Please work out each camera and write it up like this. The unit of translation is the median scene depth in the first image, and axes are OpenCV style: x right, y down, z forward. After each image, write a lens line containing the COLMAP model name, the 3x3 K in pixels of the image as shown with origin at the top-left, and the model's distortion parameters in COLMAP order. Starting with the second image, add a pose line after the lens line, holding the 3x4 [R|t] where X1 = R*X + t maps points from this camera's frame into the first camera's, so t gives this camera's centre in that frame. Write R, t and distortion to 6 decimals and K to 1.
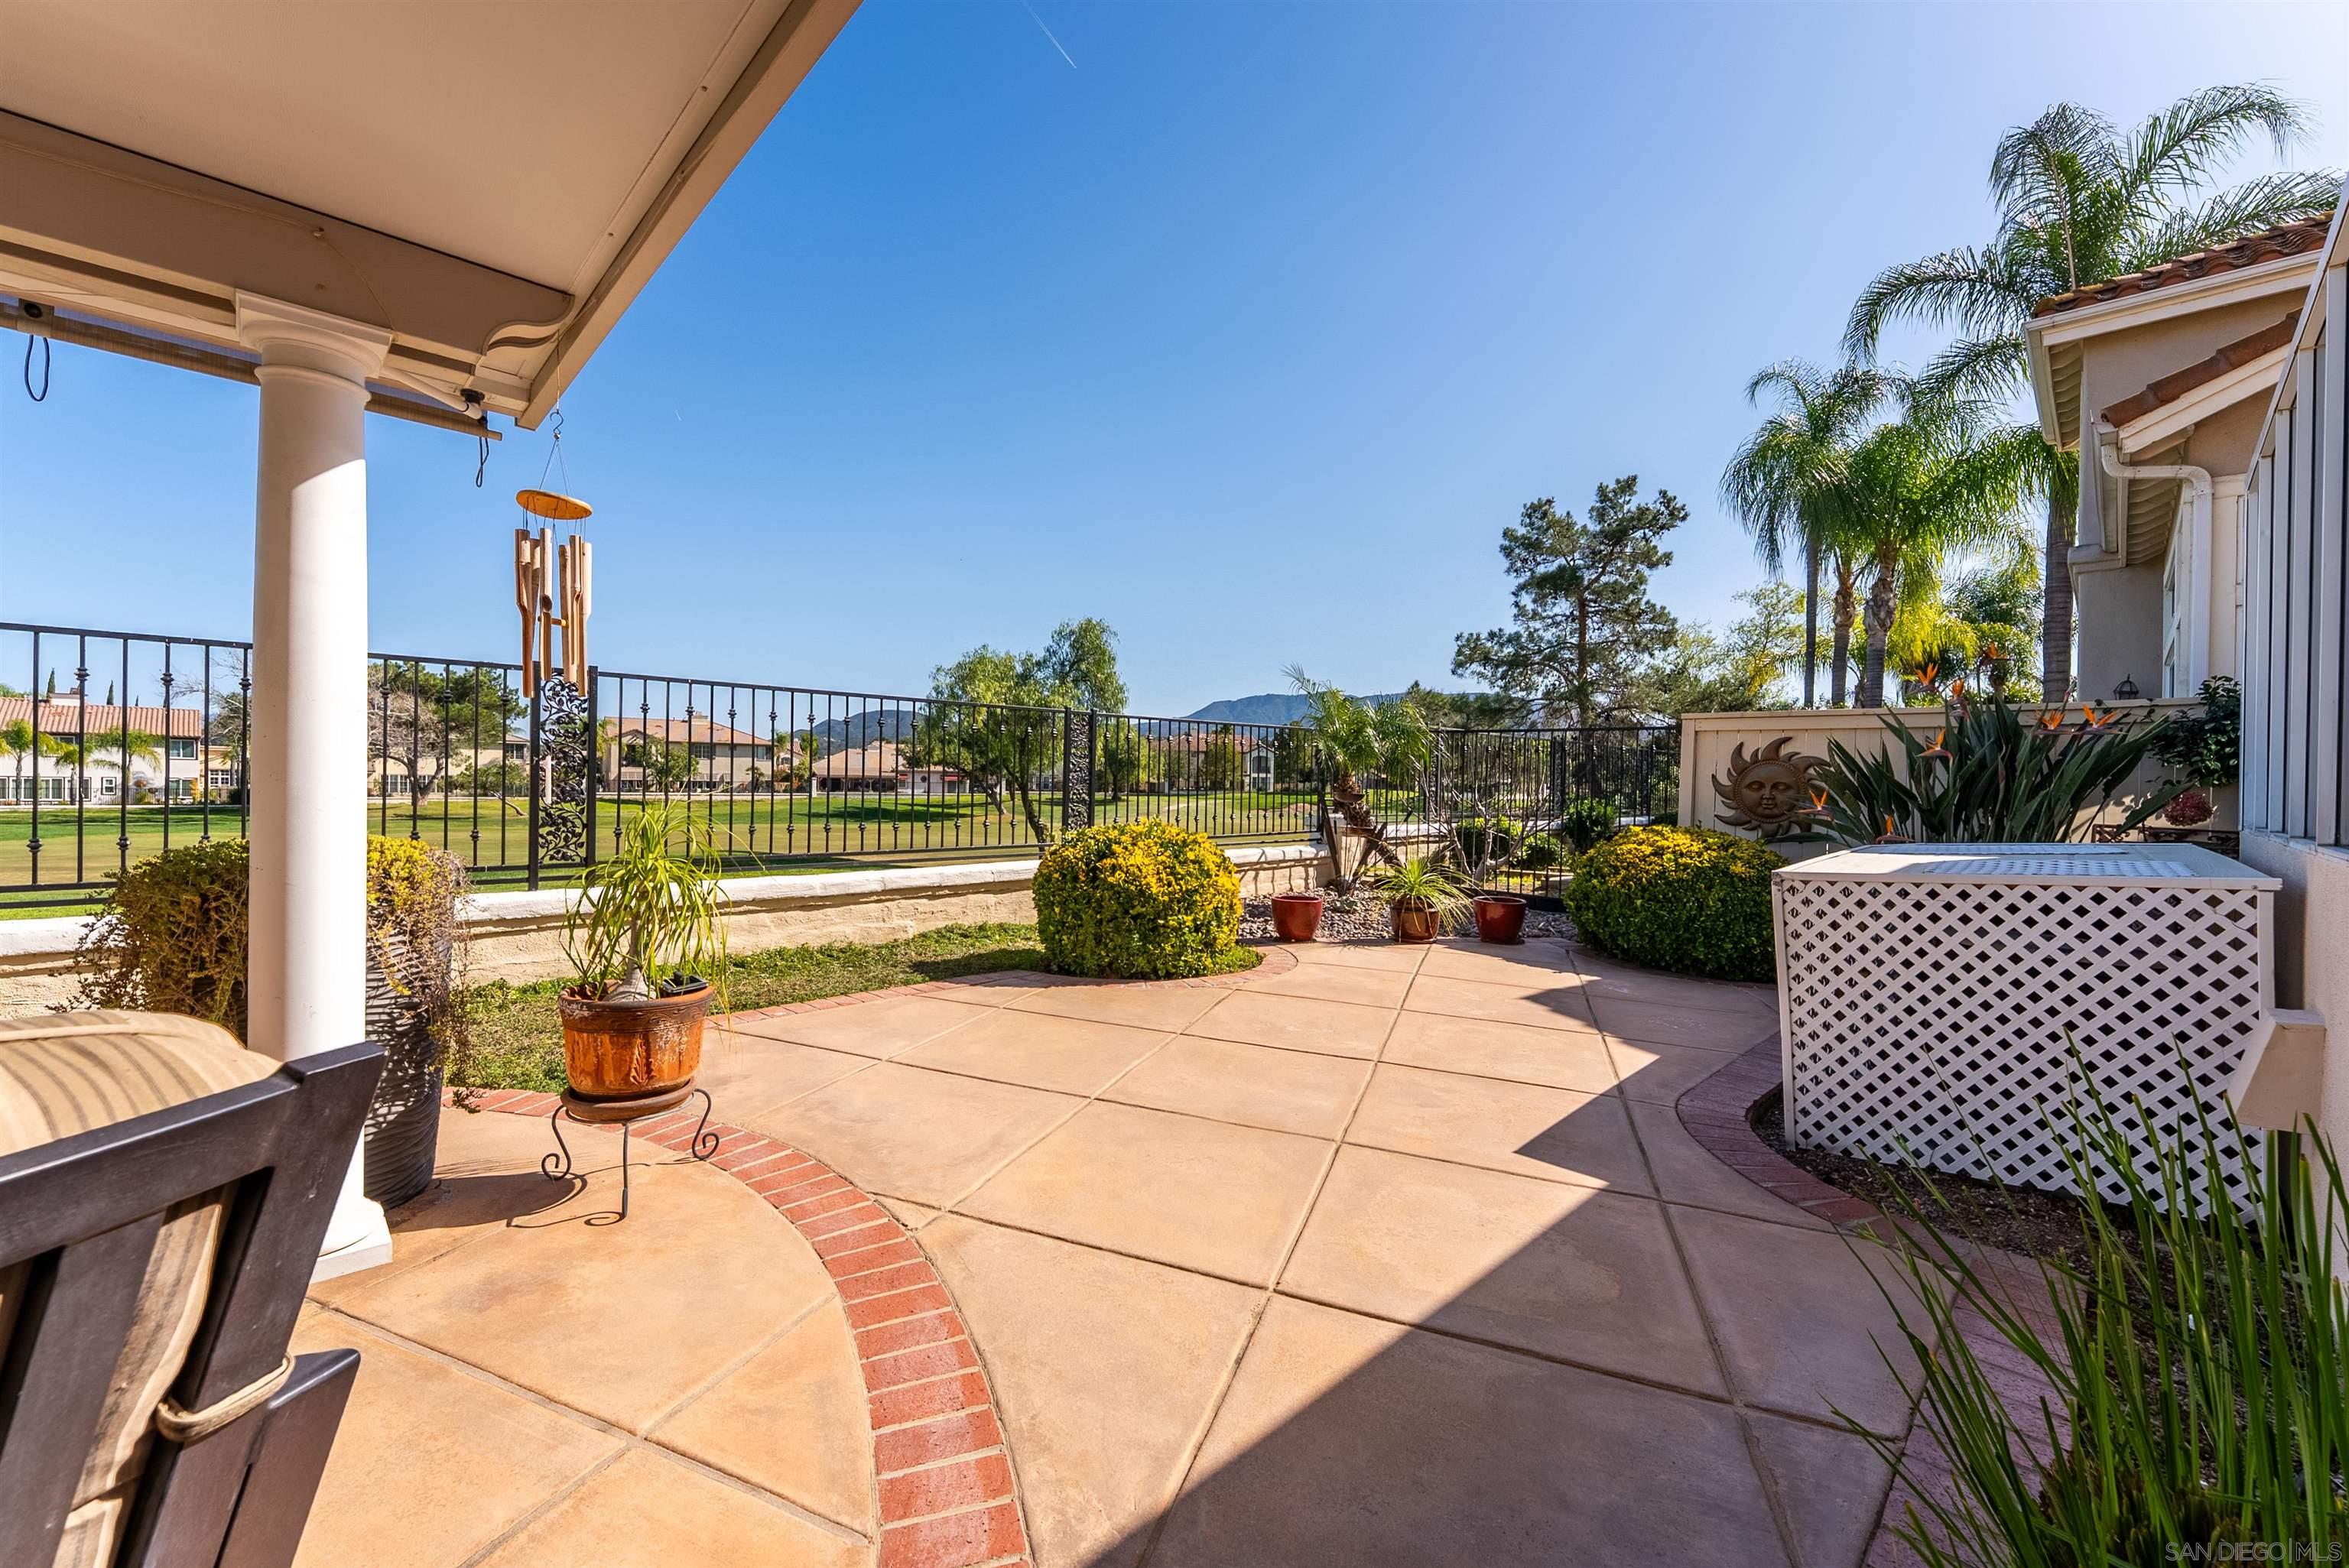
lens RADIAL K [[949.6, 0, 1177.7], [0, 949.6, 785.2], [0, 0, 1]] dist [0.001244, -0.001464]
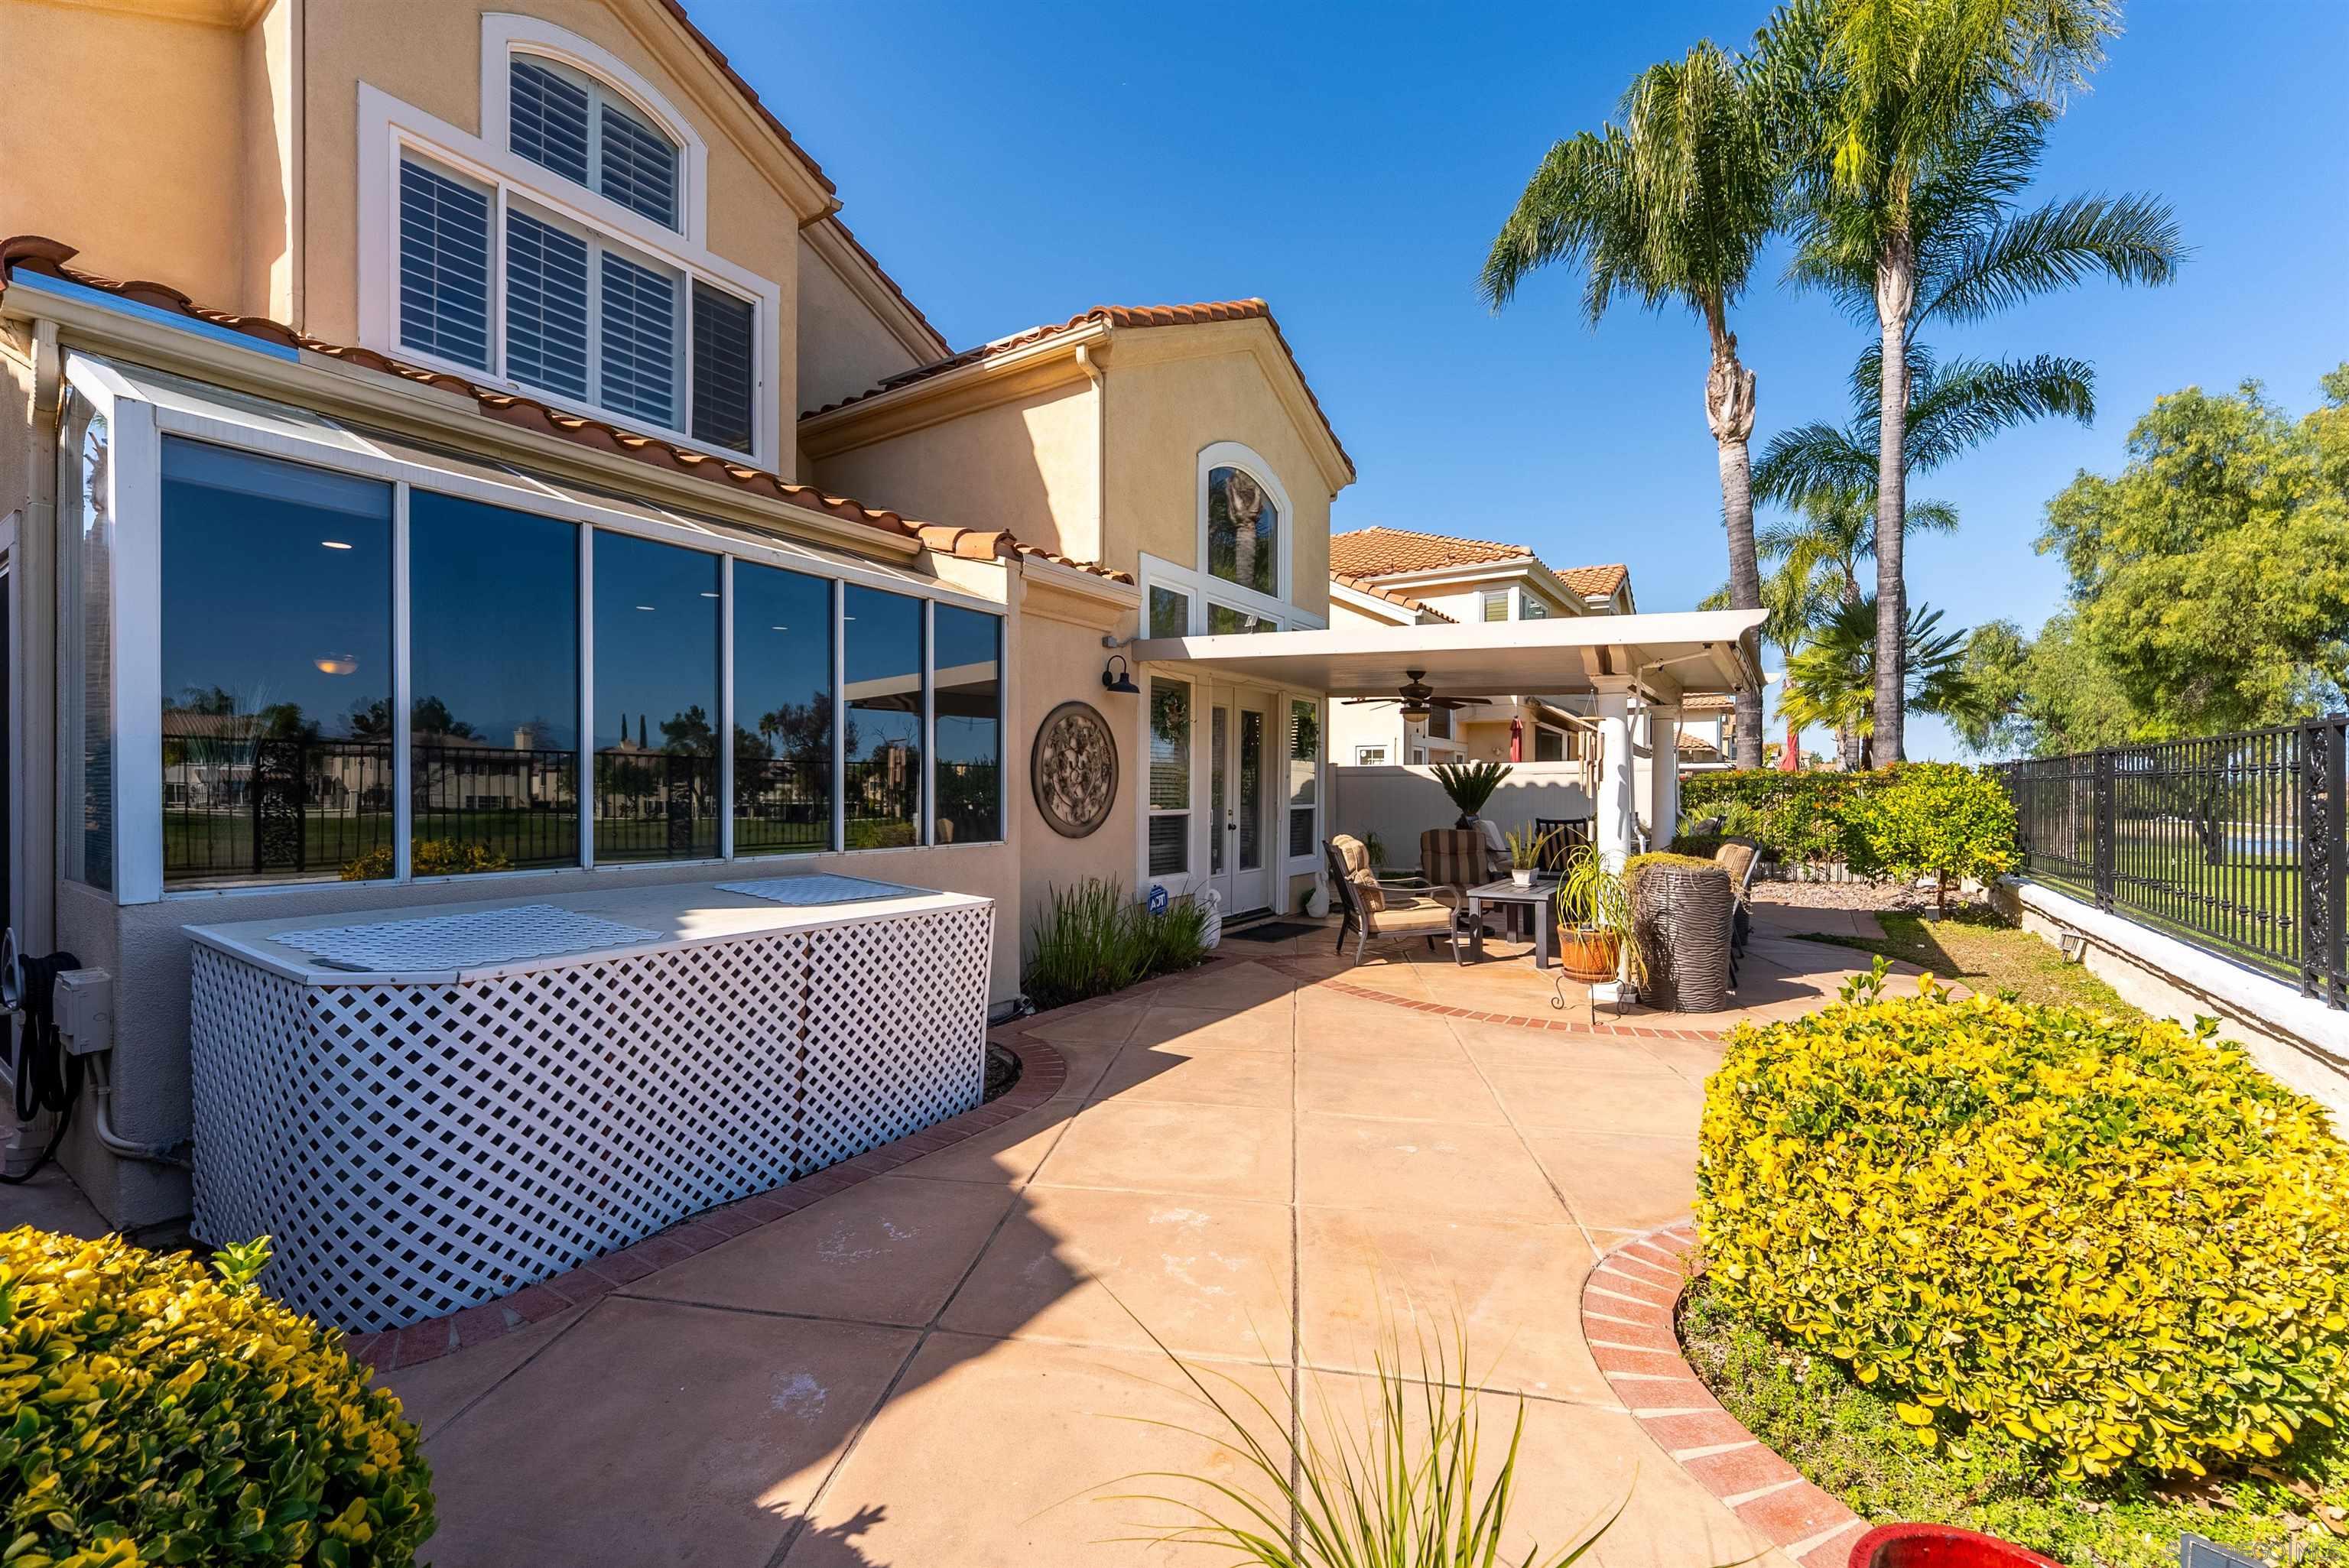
lens RADIAL K [[949.6, 0, 1171.9], [0, 949.6, 782.5], [0, 0, 1]] dist [0.001244, -0.001464]
pose [[-0.978100, -0.023804, -0.206770, 0.077431], [-0.024205, 0.999707, -0.000590, -0.008789], [0.206724, 0.004428, -0.978389, 0.272436]]
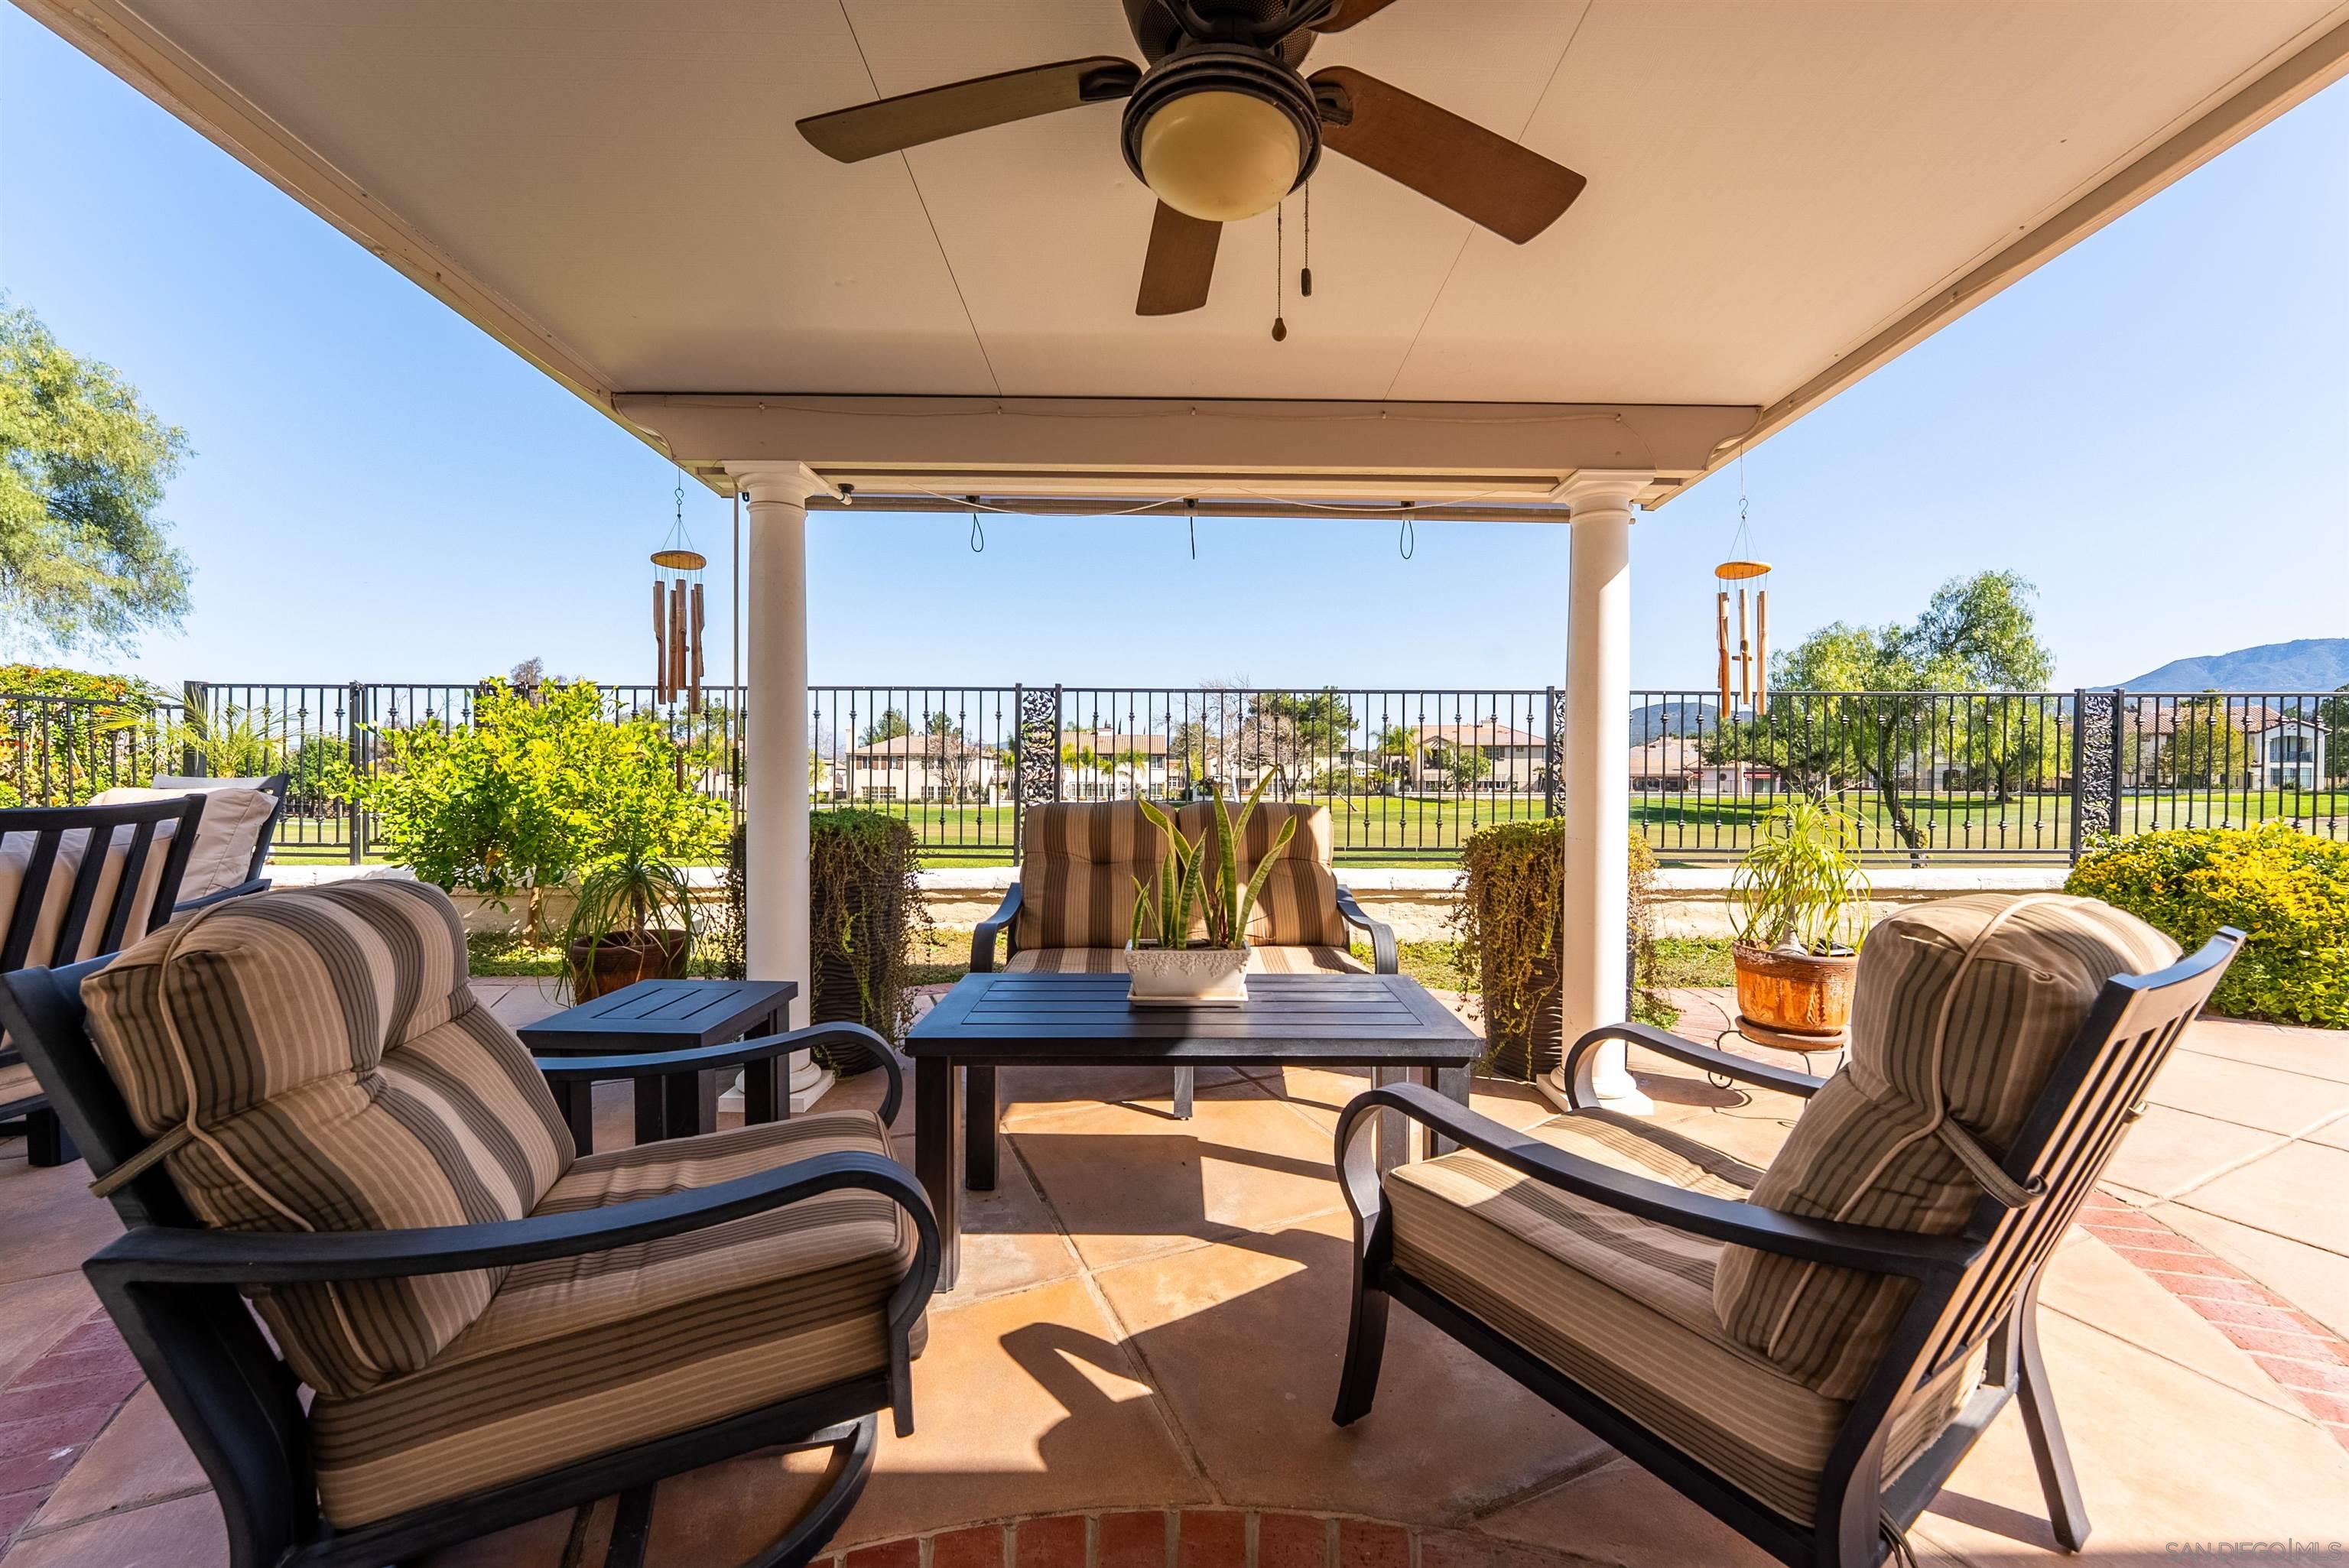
lens RADIAL K [[949.6, 0, 1180.2], [0, 949.6, 787.8], [0, 0, 1]] dist [0.001244, -0.001464]
pose [[0.716596, -0.003997, -0.697477, -0.025838], [0.006101, 0.999981, 0.000538, 0.000000], [0.697462, -0.004641, 0.716607, -0.041315]]
